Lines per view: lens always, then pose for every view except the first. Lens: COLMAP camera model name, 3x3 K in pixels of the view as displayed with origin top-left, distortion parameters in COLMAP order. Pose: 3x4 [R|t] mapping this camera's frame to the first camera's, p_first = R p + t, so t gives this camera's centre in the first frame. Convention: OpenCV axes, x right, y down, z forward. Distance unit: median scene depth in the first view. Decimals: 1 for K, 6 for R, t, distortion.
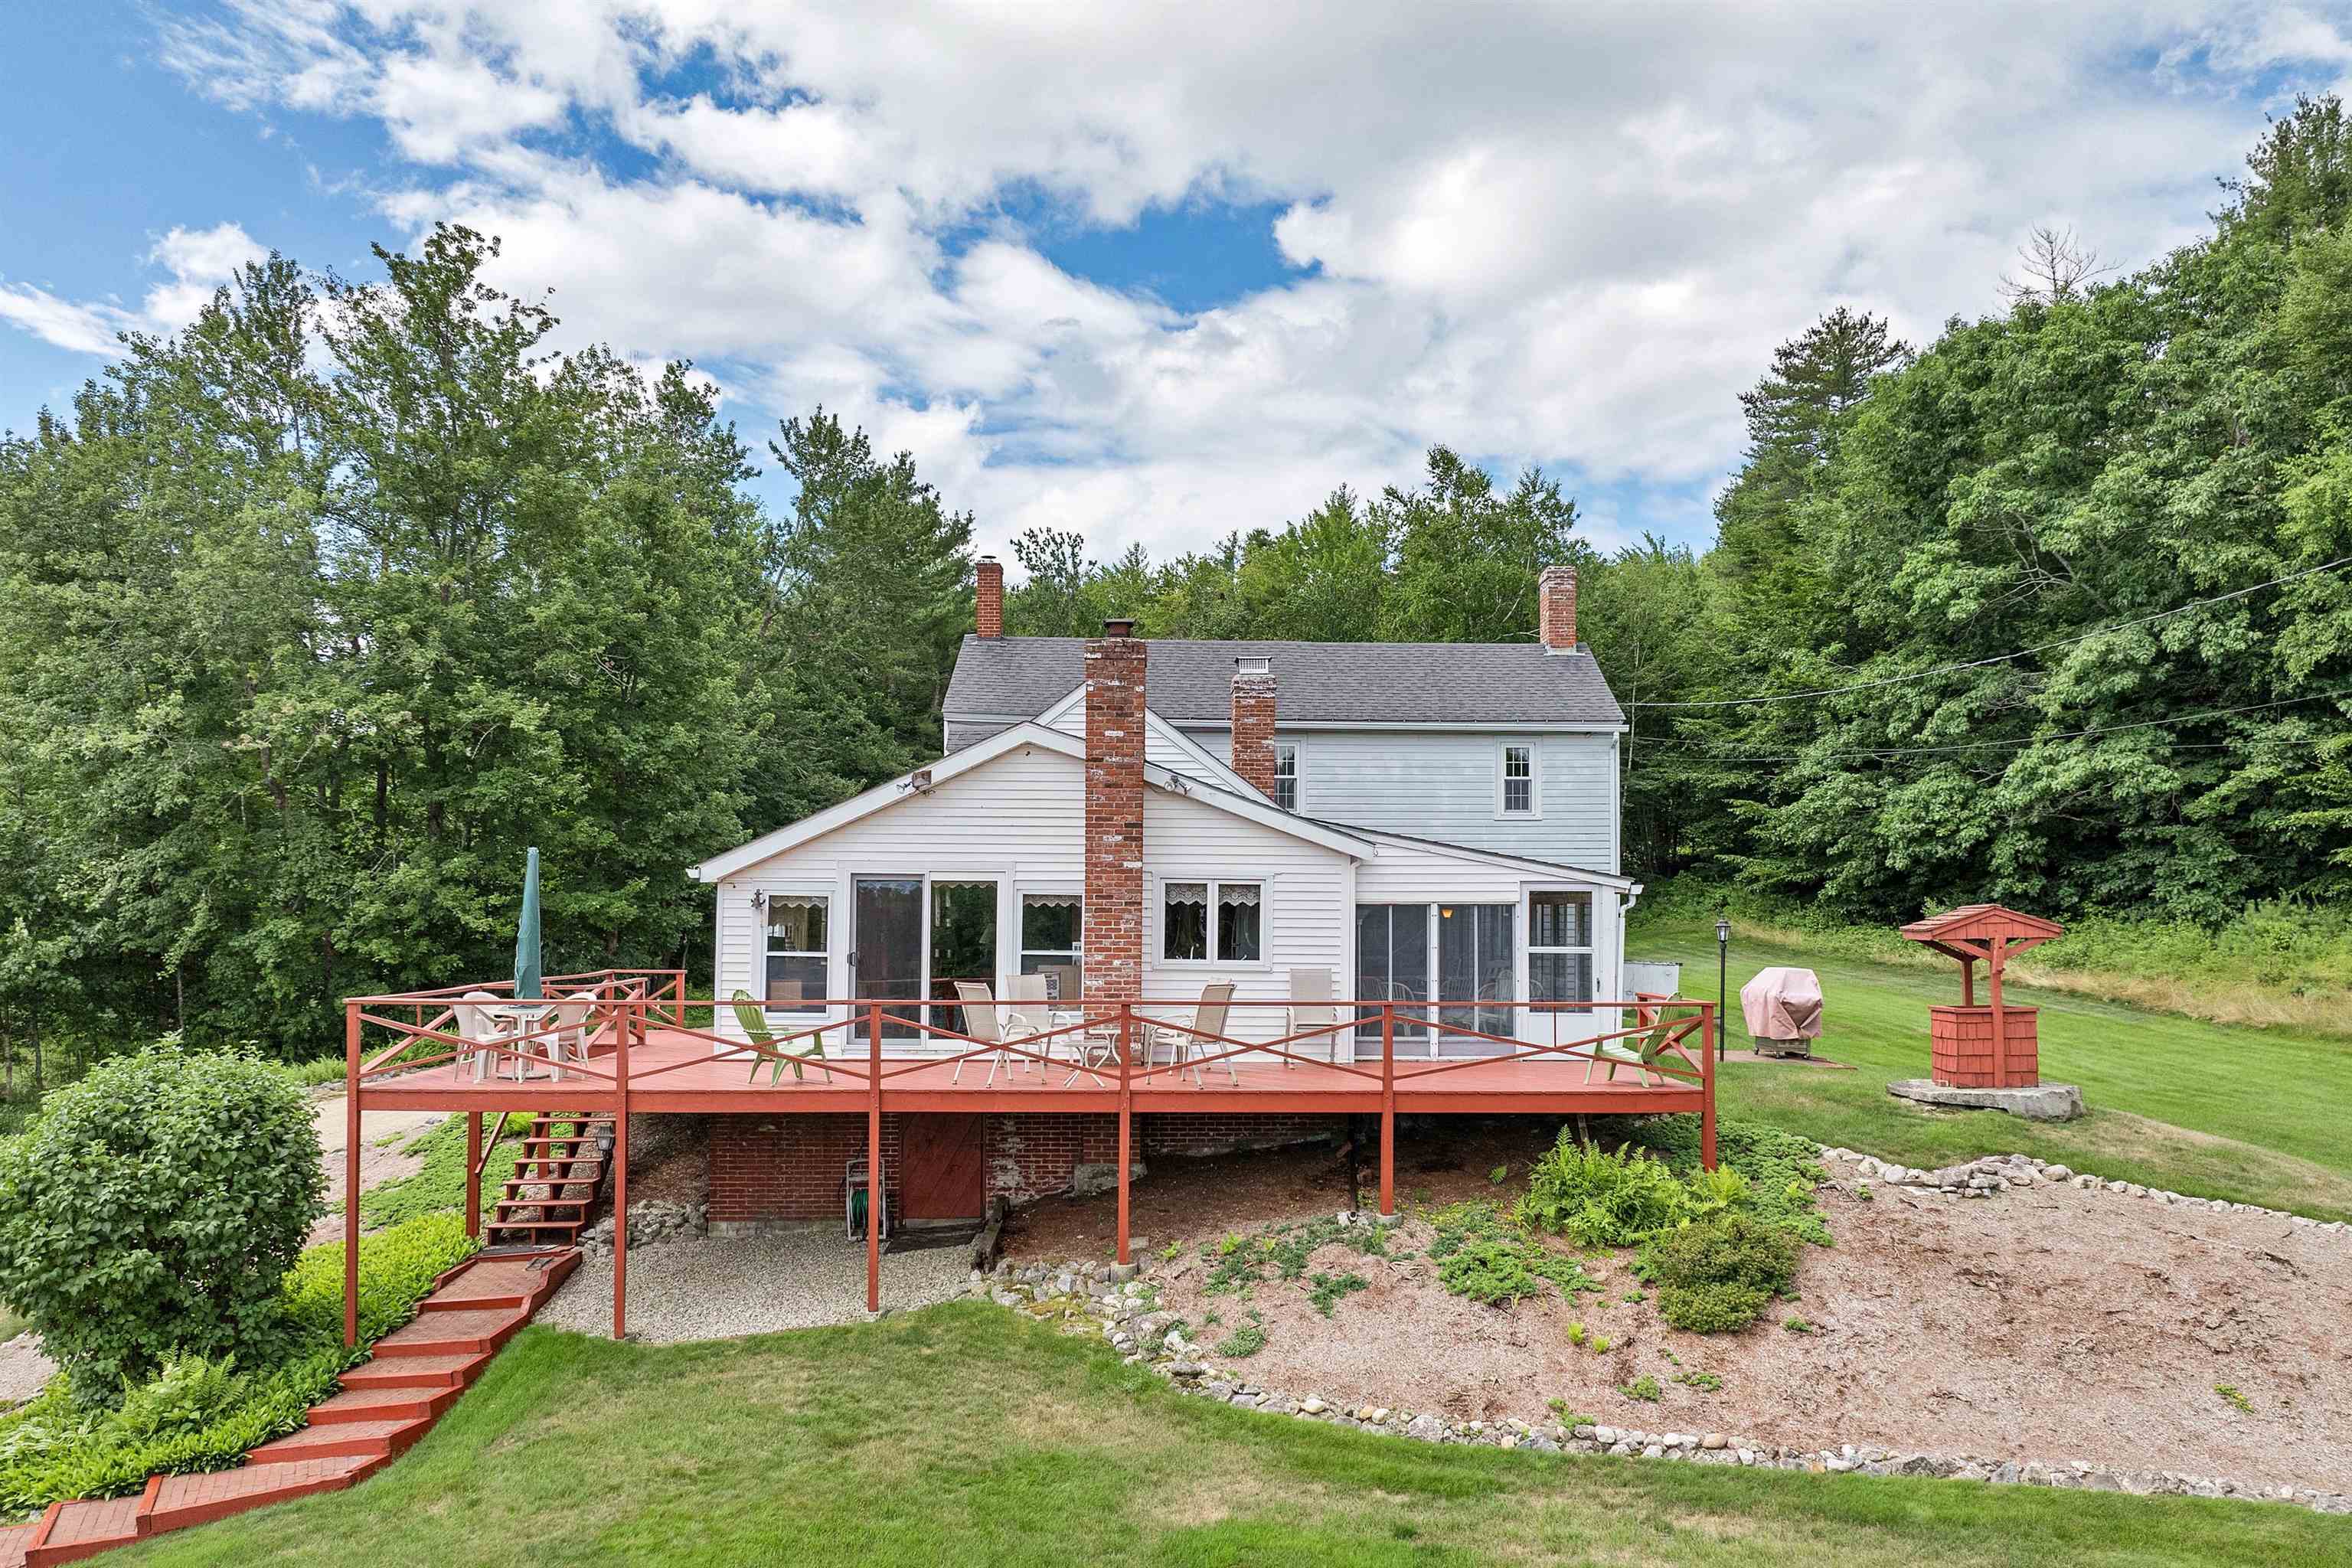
lens RADIAL K [[1659.9, 0, 1167.6], [0, 1659.9, 889.7], [0, 0, 1]] dist [-0.038815, -0.001589]
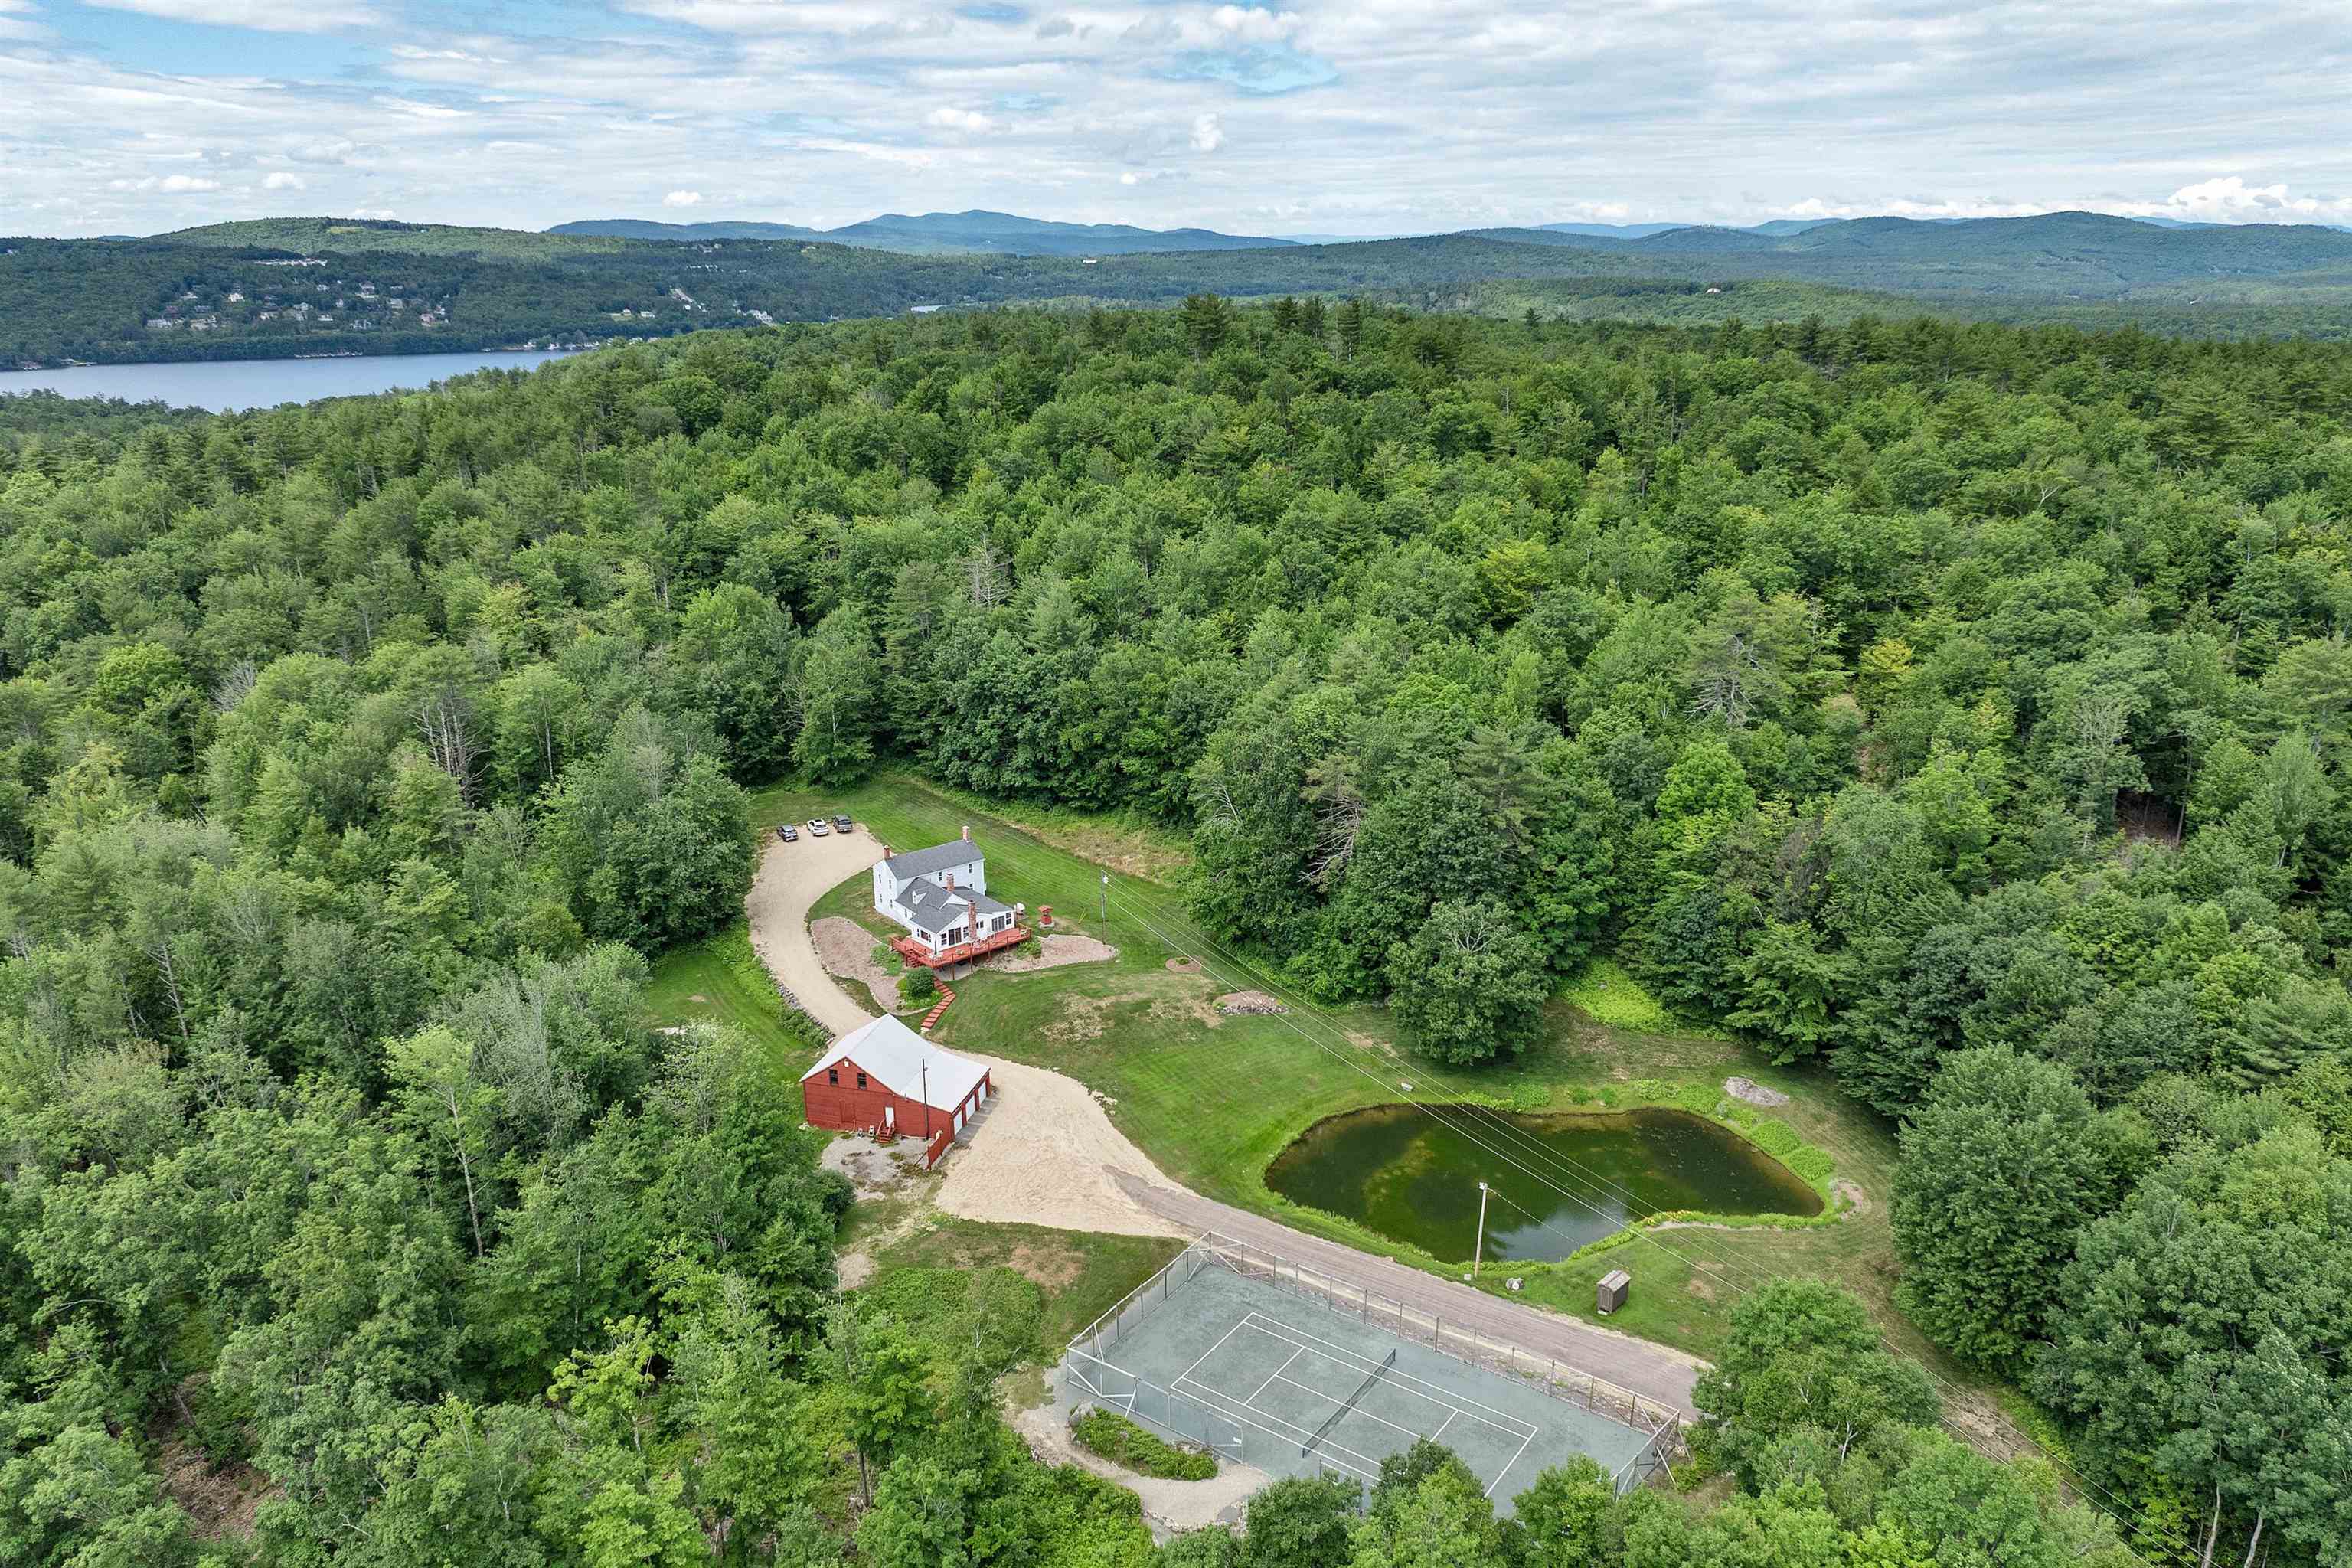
lens RADIAL K [[1697.0, 0, 1198.7], [0, 1697.0, 916.0], [0, 0, 1]] dist [-0.033853, -0.002637]
pose [[0.755408, -0.240625, 0.609474, -5.181544], [-0.016754, 0.922736, 0.385069, -3.980497], [-0.655041, -0.301096, 0.693010, -6.891095]]
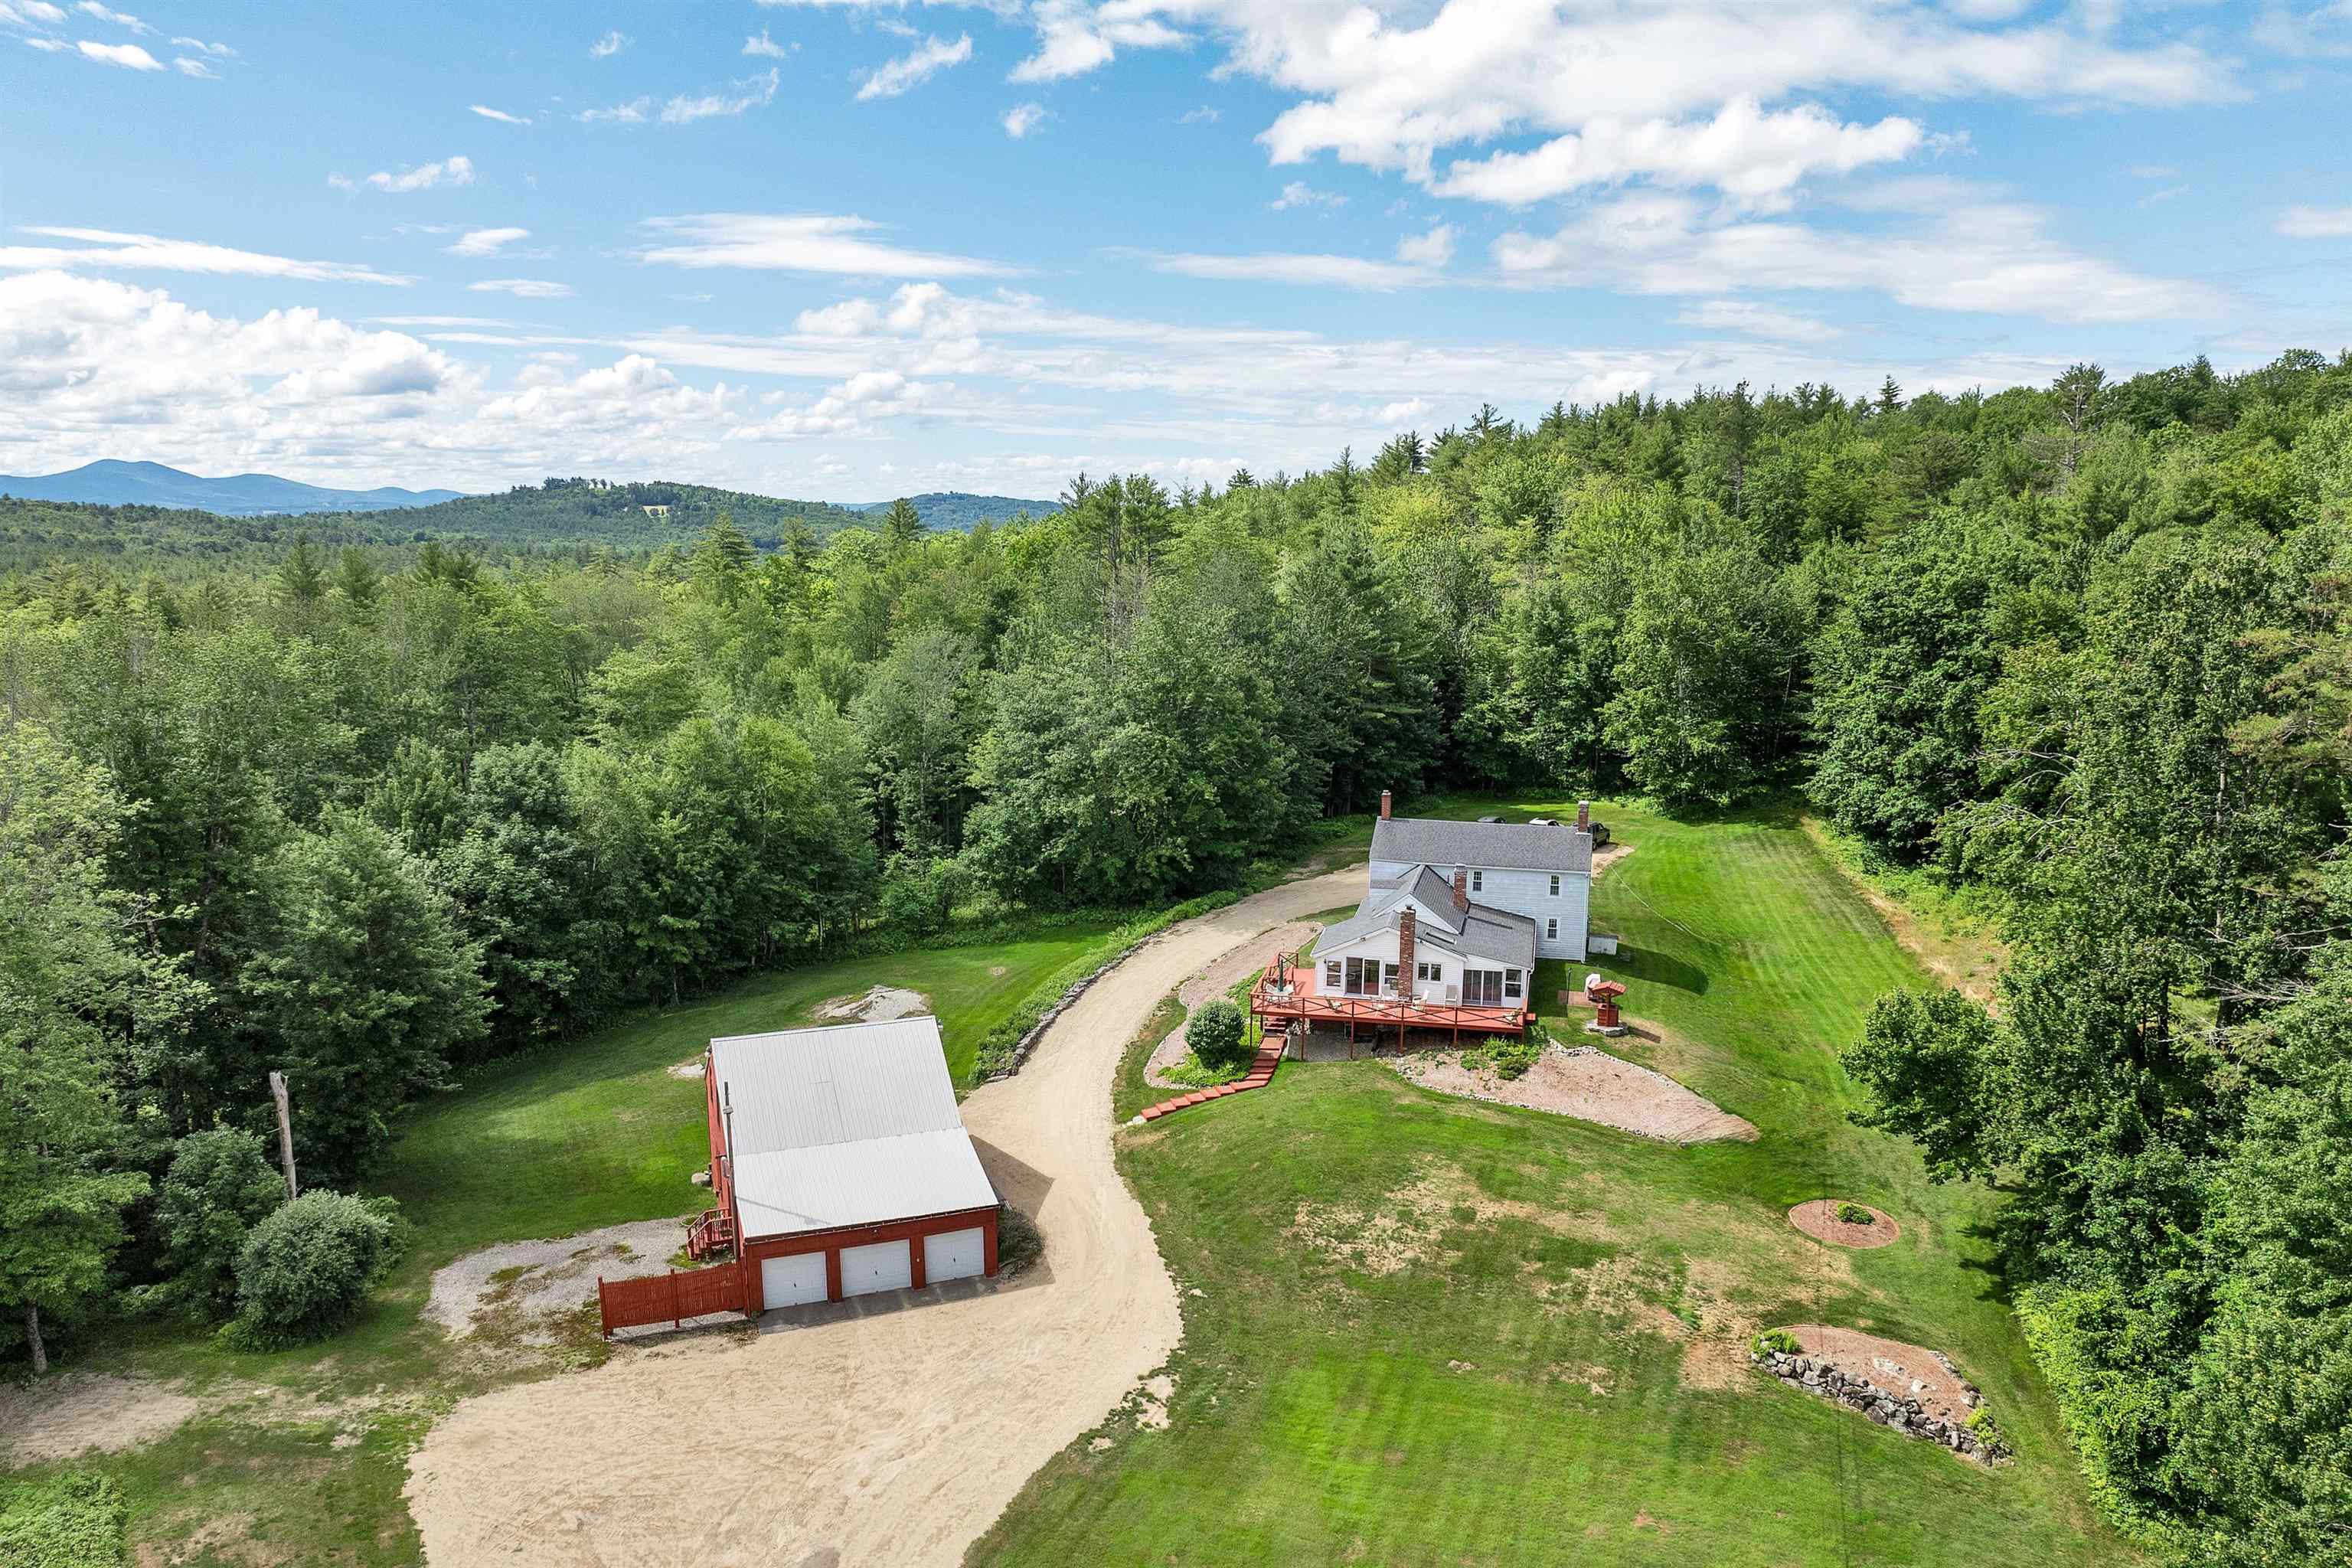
lens RADIAL K [[1659.9, 0, 1167.6], [0, 1659.9, 889.7], [0, 0, 1]] dist [-0.038815, -0.001589]
pose [[0.970444, 0.057641, -0.234343, 0.369817], [0.000026, 0.971031, 0.238953, -1.239246], [0.241328, -0.231896, 0.942329, -3.224012]]
